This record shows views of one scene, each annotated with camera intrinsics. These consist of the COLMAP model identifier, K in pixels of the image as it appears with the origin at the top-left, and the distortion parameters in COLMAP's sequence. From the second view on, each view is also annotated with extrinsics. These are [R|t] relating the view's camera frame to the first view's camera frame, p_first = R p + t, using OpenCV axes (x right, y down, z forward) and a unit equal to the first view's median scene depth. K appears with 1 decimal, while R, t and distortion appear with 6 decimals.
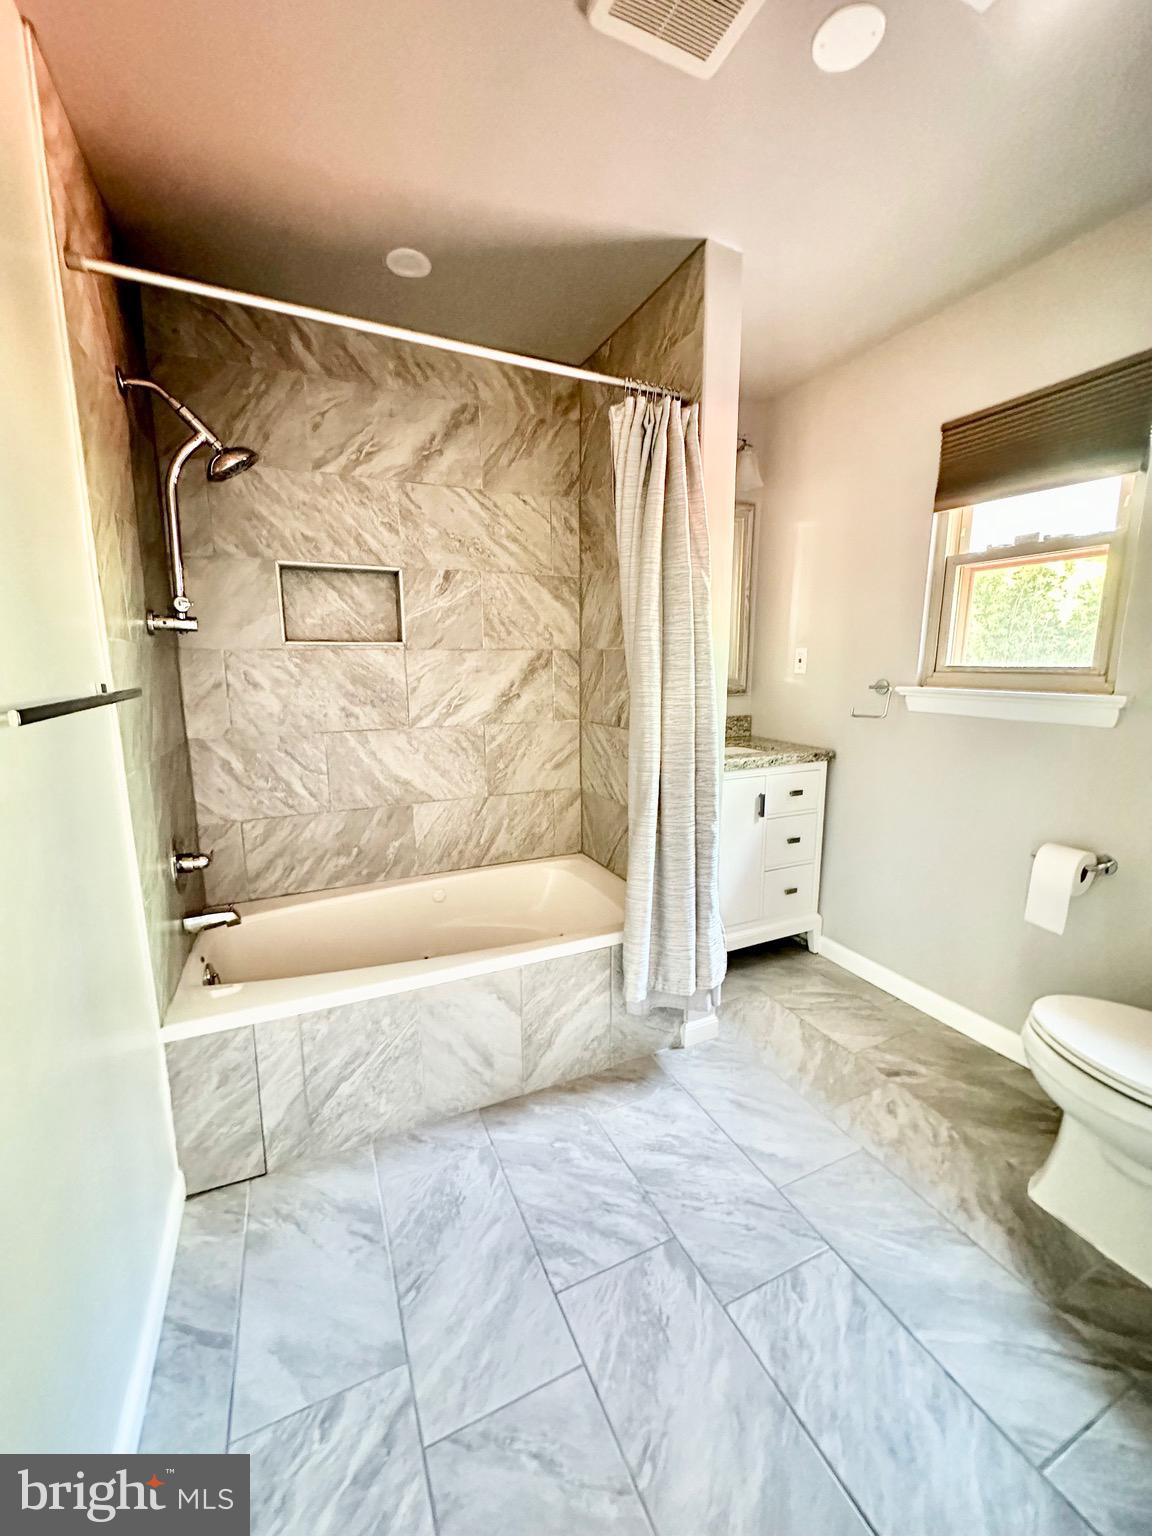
lens RADIAL K [[609.0, 0, 575.4], [0, 609.0, 765.9], [0, 0, 1]] dist [-0.000785, 0.000474]
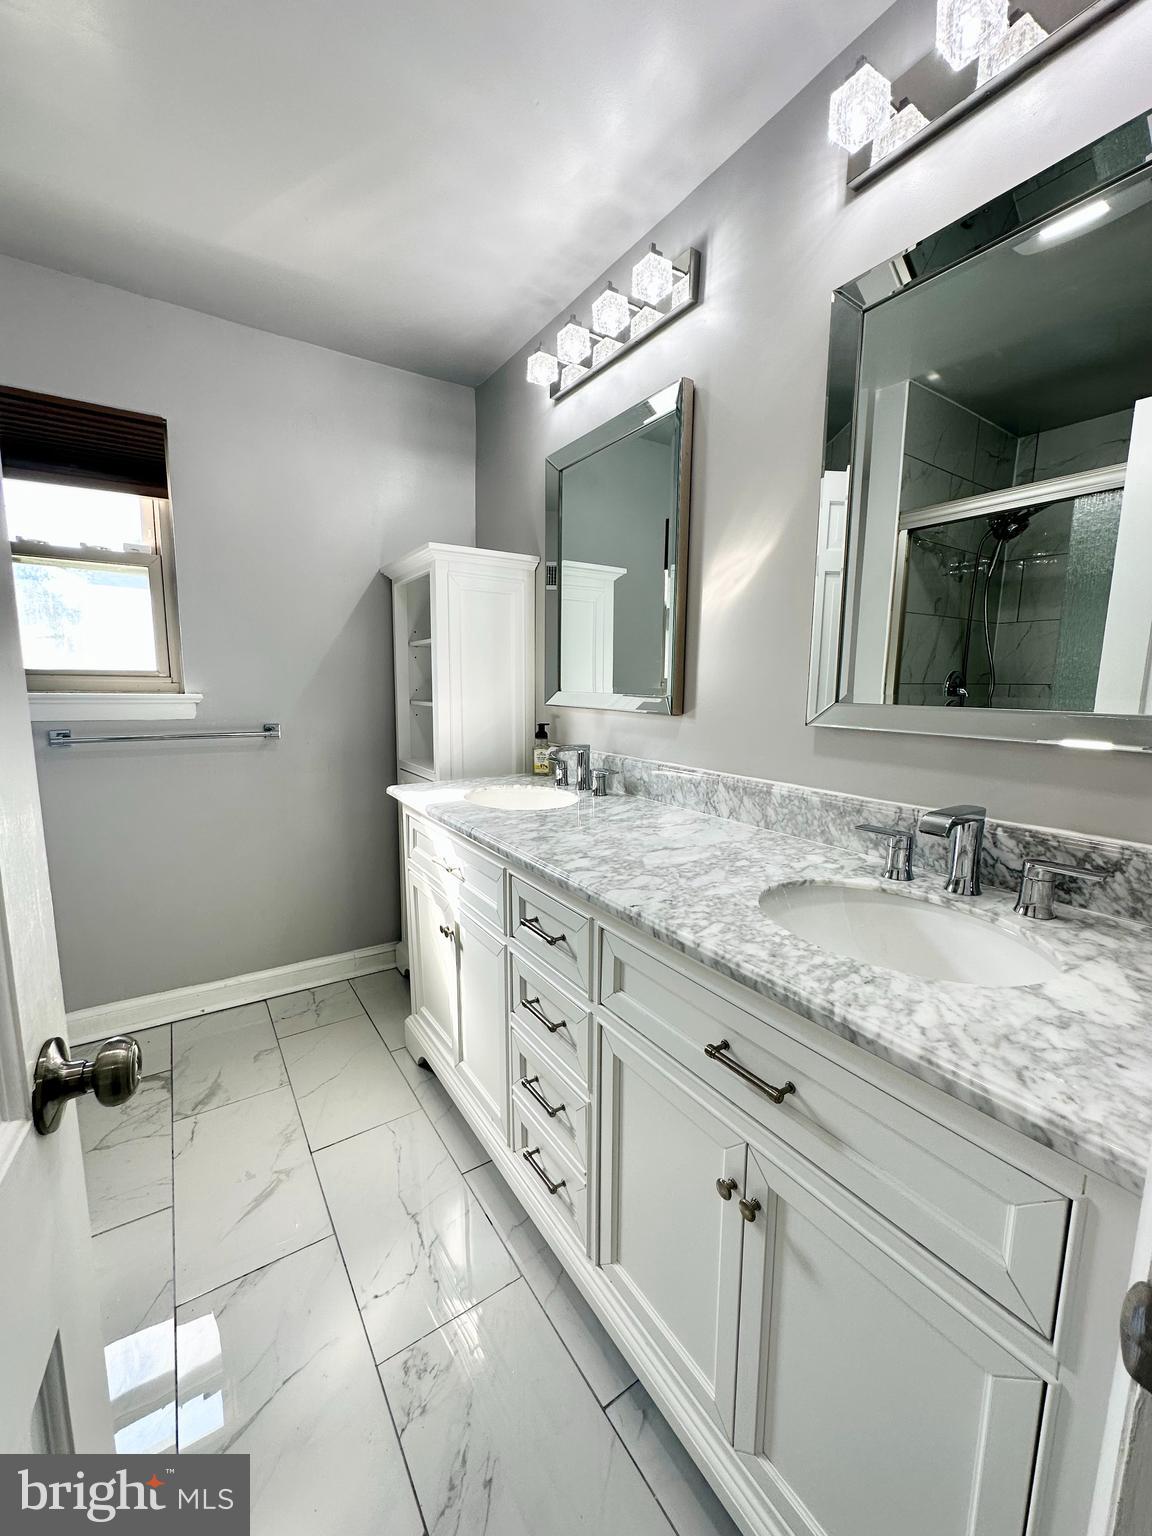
lens RADIAL K [[609.0, 0, 575.4], [0, 609.0, 765.9], [0, 0, 1]] dist [-0.000785, 0.000474]
pose [[-0.151180, -0.143287, 0.978066, -0.367596], [0.156135, 0.973557, 0.166760, -0.044431], [-0.976098, 0.177921, -0.124810, 0.330271]]
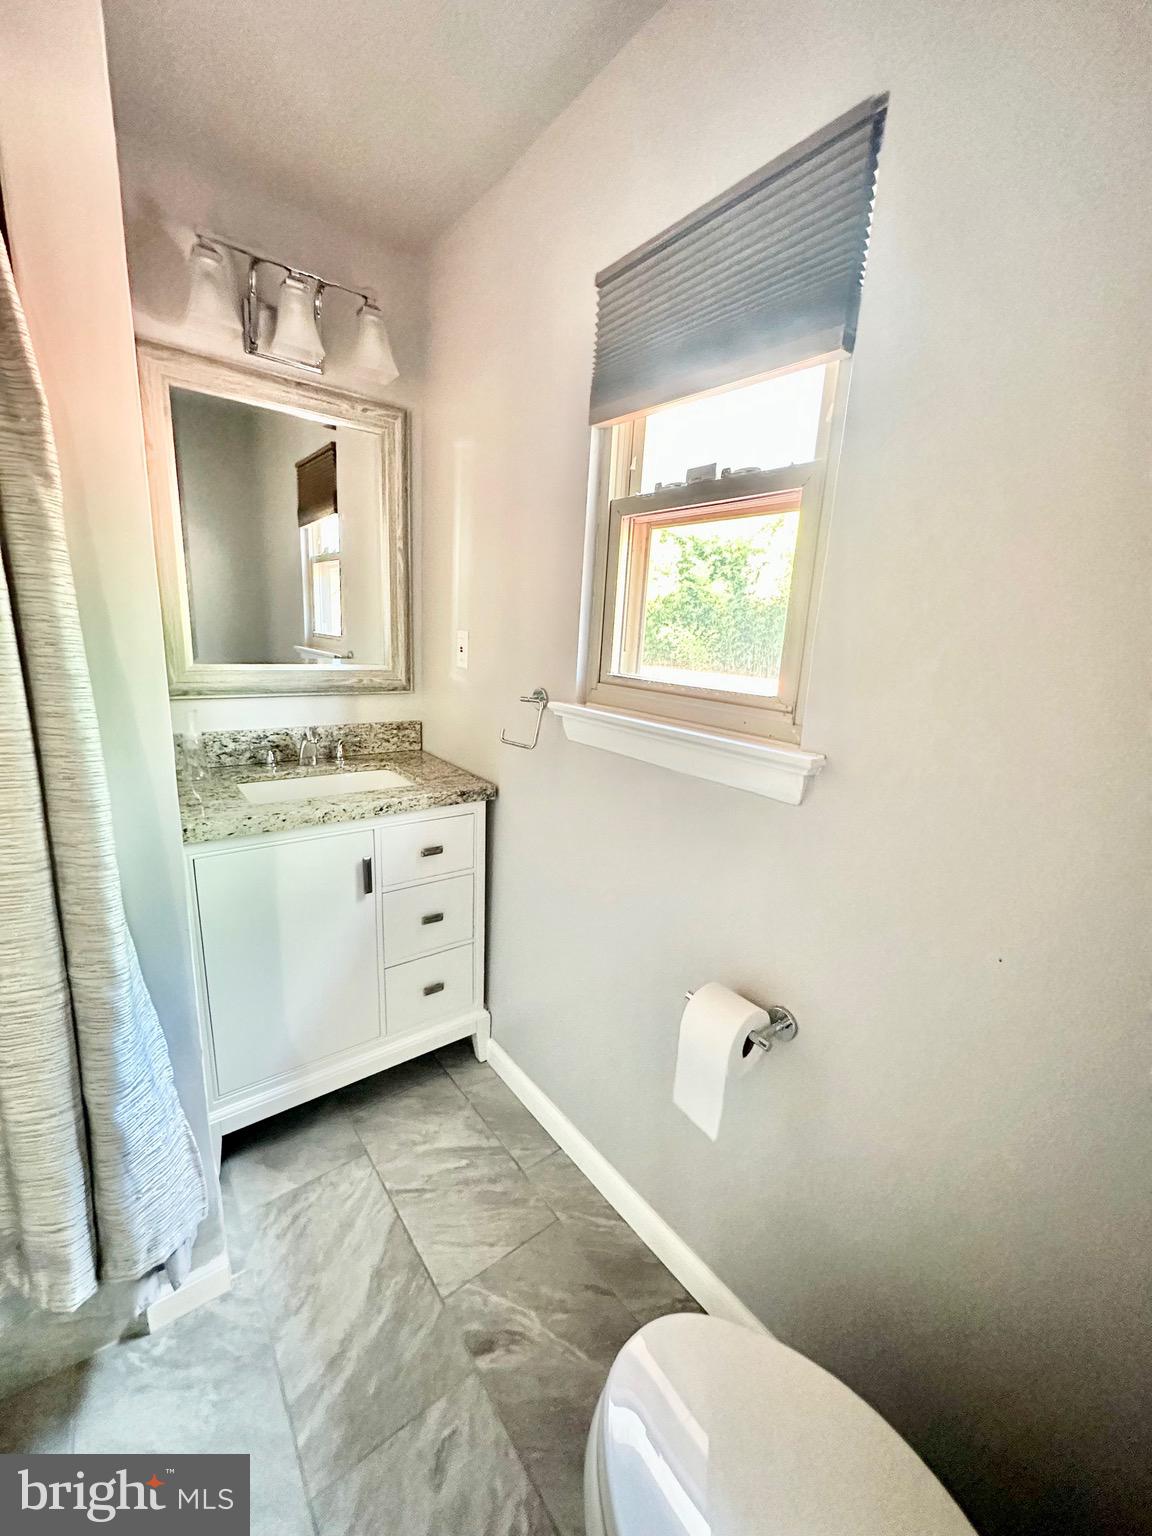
lens RADIAL K [[609.0, 0, 575.4], [0, 609.0, 765.9], [0, 0, 1]] dist [-0.000785, 0.000474]
pose [[0.974135, -0.001131, 0.225965, 0.434641], [-0.012109, 0.998289, 0.057200, -0.105655], [-0.225643, -0.058456, 0.972455, 0.382131]]
